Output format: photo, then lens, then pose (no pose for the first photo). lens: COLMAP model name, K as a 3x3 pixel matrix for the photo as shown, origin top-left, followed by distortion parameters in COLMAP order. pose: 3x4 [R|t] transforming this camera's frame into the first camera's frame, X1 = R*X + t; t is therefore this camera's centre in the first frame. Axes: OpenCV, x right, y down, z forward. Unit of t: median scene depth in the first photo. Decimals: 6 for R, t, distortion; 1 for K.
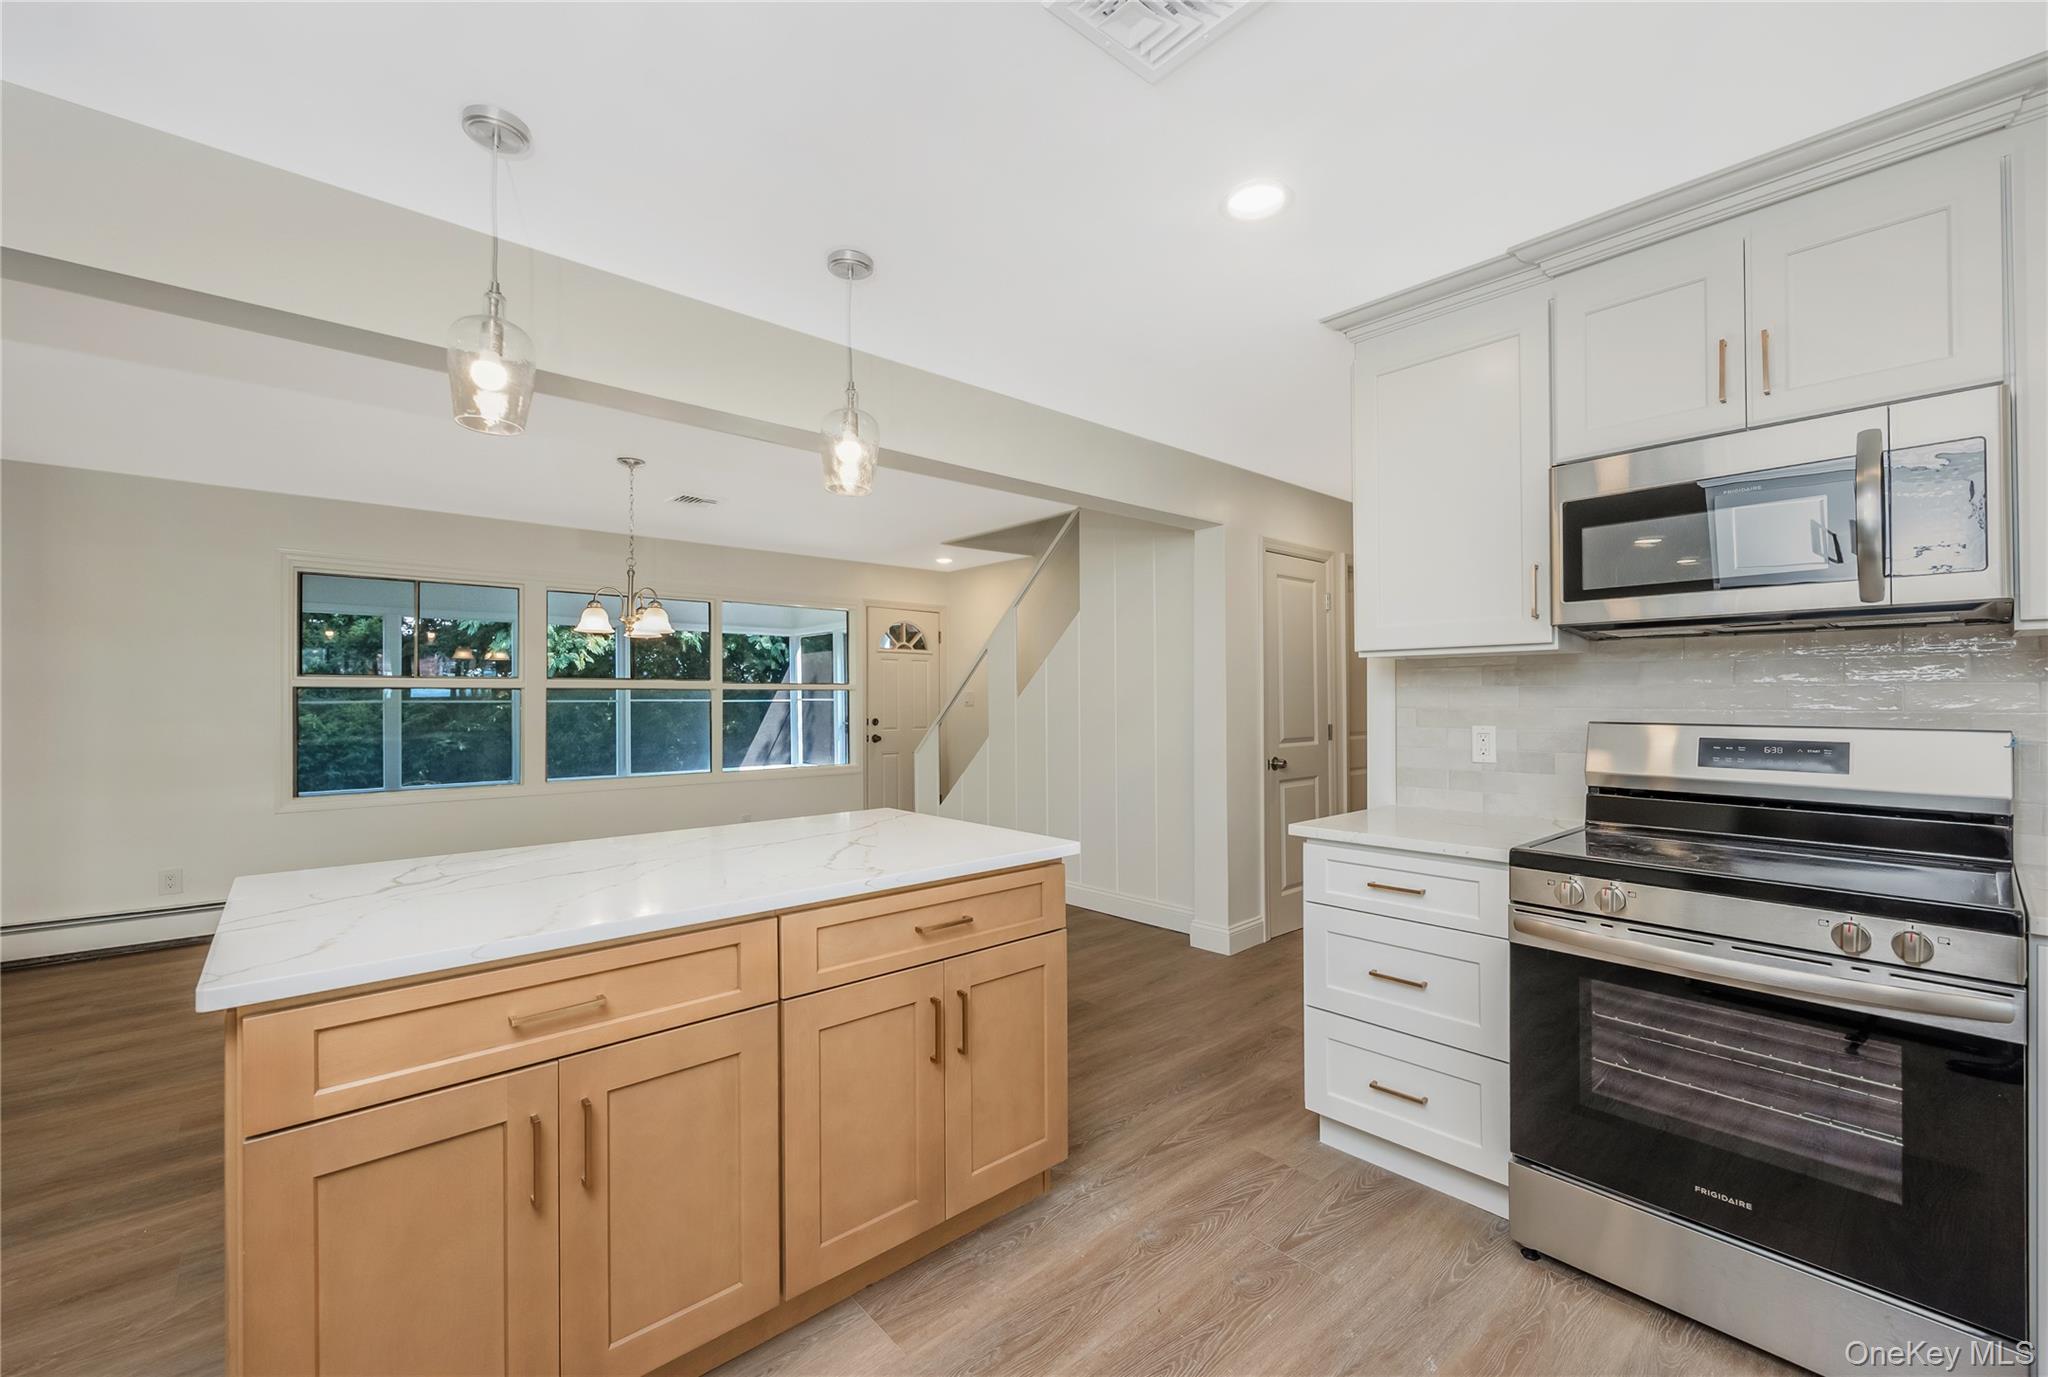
lens RADIAL K [[848.3, 0, 1024.0], [0, 848.3, 688.5], [0, 0, 1]] dist [0.008930, 0.000136]
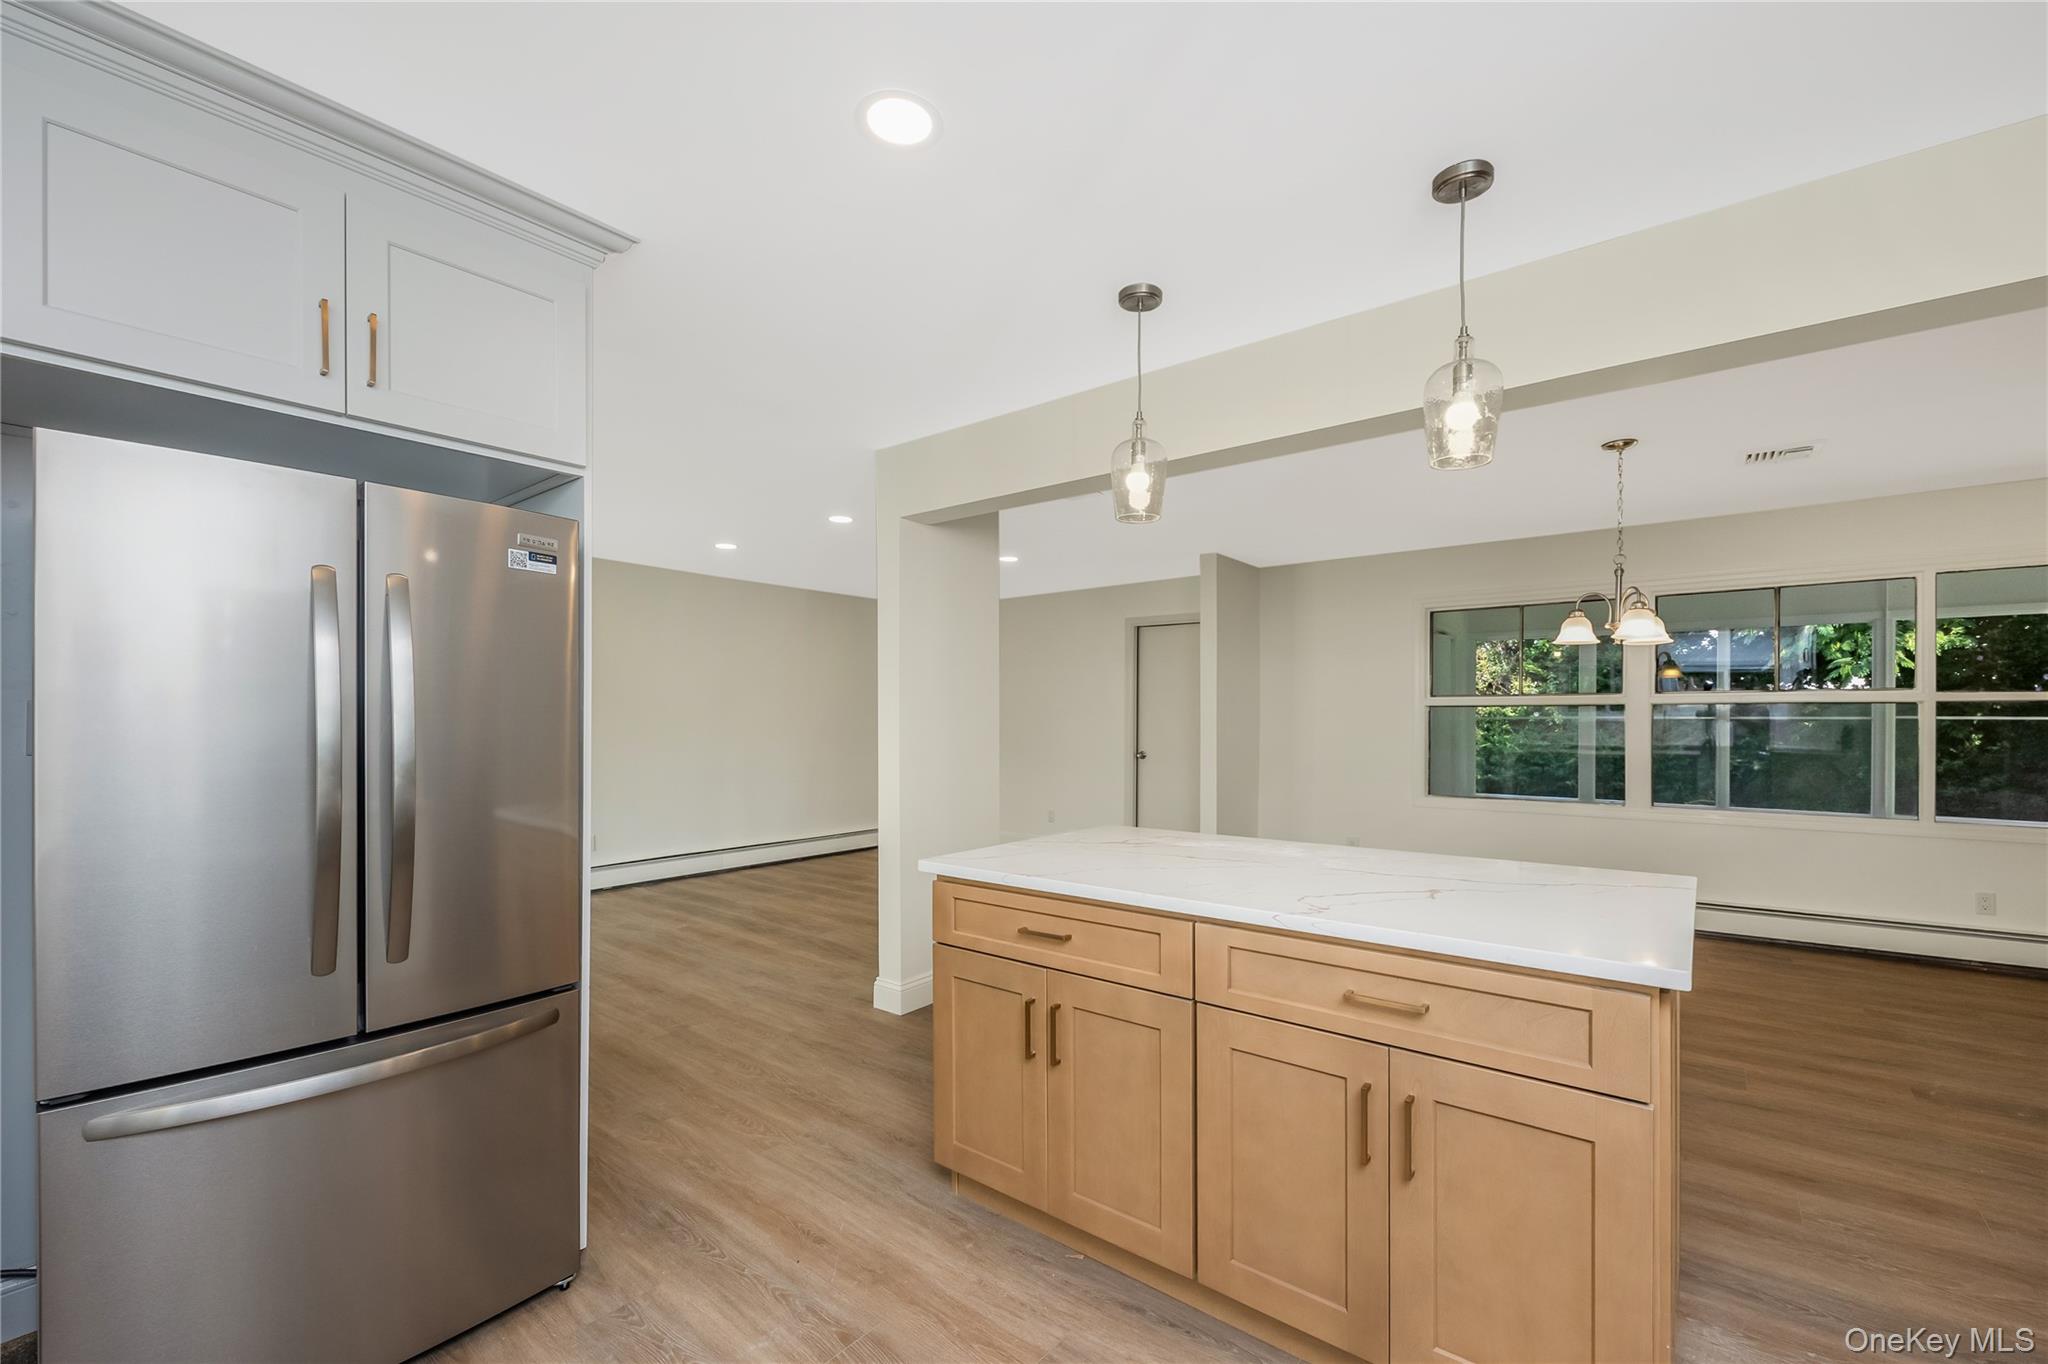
lens RADIAL K [[829.5, 0, 1024.1], [0, 829.5, 726.0], [0, 0, 1]] dist [-0.000667, -0.000006]
pose [[0.168504, 0.013552, -0.985608, 0.427547], [0.012000, 0.999803, 0.015798, 0.002779], [0.985628, -0.014489, 0.168309, 0.380455]]
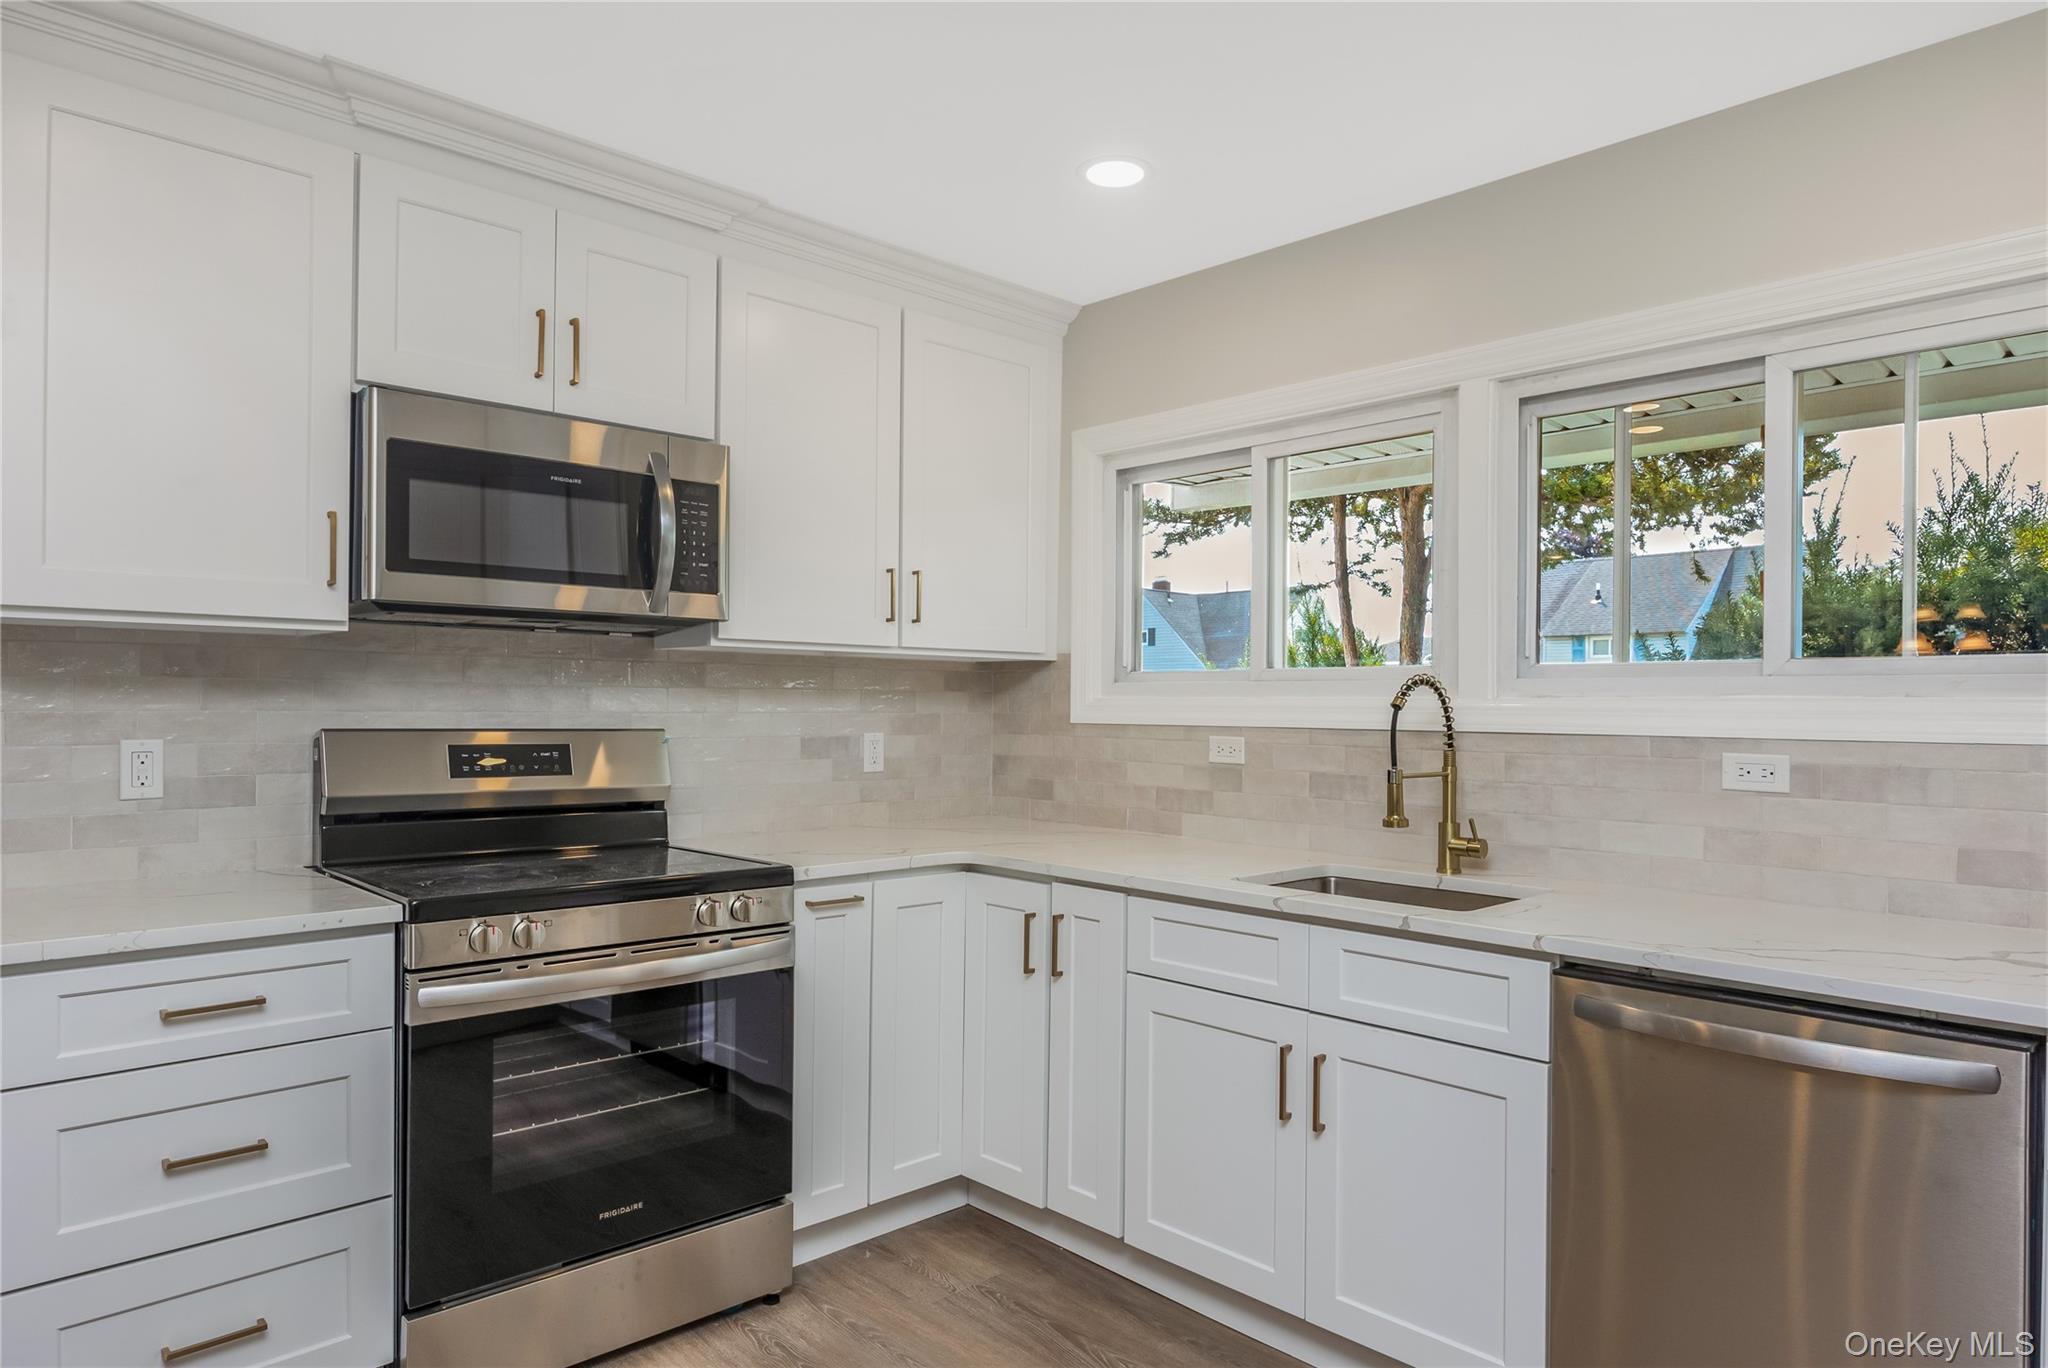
lens RADIAL K [[1245.3, 0, 1033.3], [0, 1245.3, 696.0], [0, 0, 1]] dist [0.002291, 0.000794]
pose [[-0.044053, 0.008882, 0.998990, -0.405987], [-0.022028, 0.999709, -0.009860, 0.006553], [-0.998786, -0.022440, -0.043845, 0.388599]]
